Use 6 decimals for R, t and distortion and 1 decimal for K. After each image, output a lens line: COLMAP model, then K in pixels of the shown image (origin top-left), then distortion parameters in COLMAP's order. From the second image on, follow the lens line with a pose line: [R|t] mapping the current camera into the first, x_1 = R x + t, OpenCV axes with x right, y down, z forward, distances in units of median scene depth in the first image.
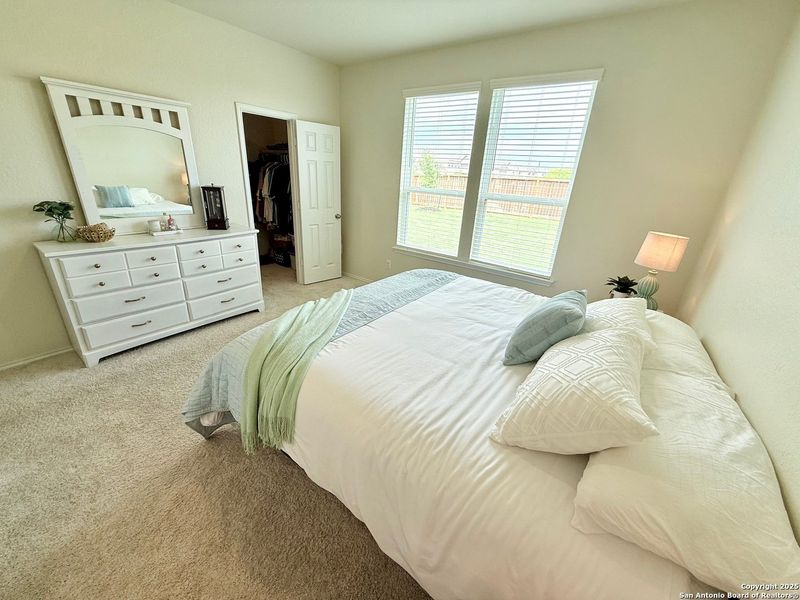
lens RADIAL K [[323.5, 0, 398.1], [0, 323.5, 300.4], [0, 0, 1]] dist [-0.001217, -0.000416]
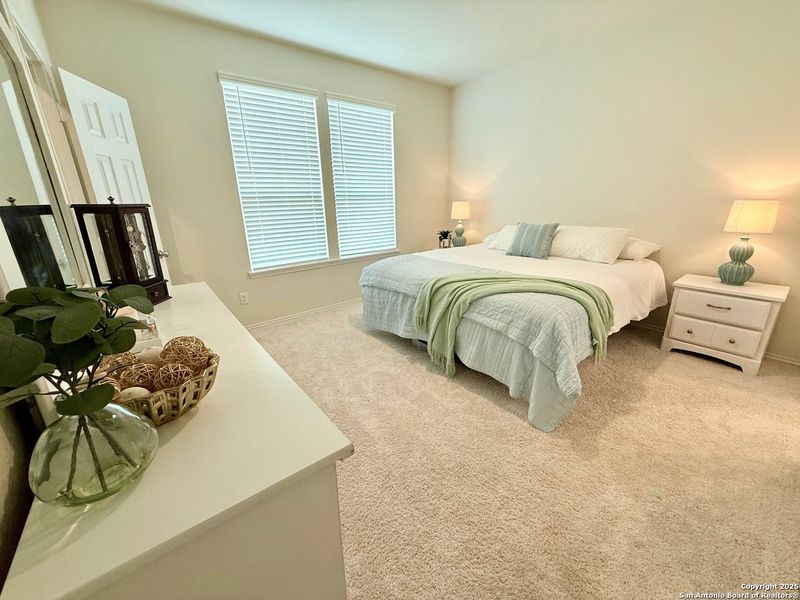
lens RADIAL K [[323.5, 0, 398.1], [0, 323.5, 300.4], [0, 0, 1]] dist [-0.001217, -0.000416]
pose [[0.236486, -0.350519, 0.906207, -0.890893], [0.394733, 0.886887, 0.240036, -0.207232], [-0.887840, 0.300945, 0.348098, 0.601403]]
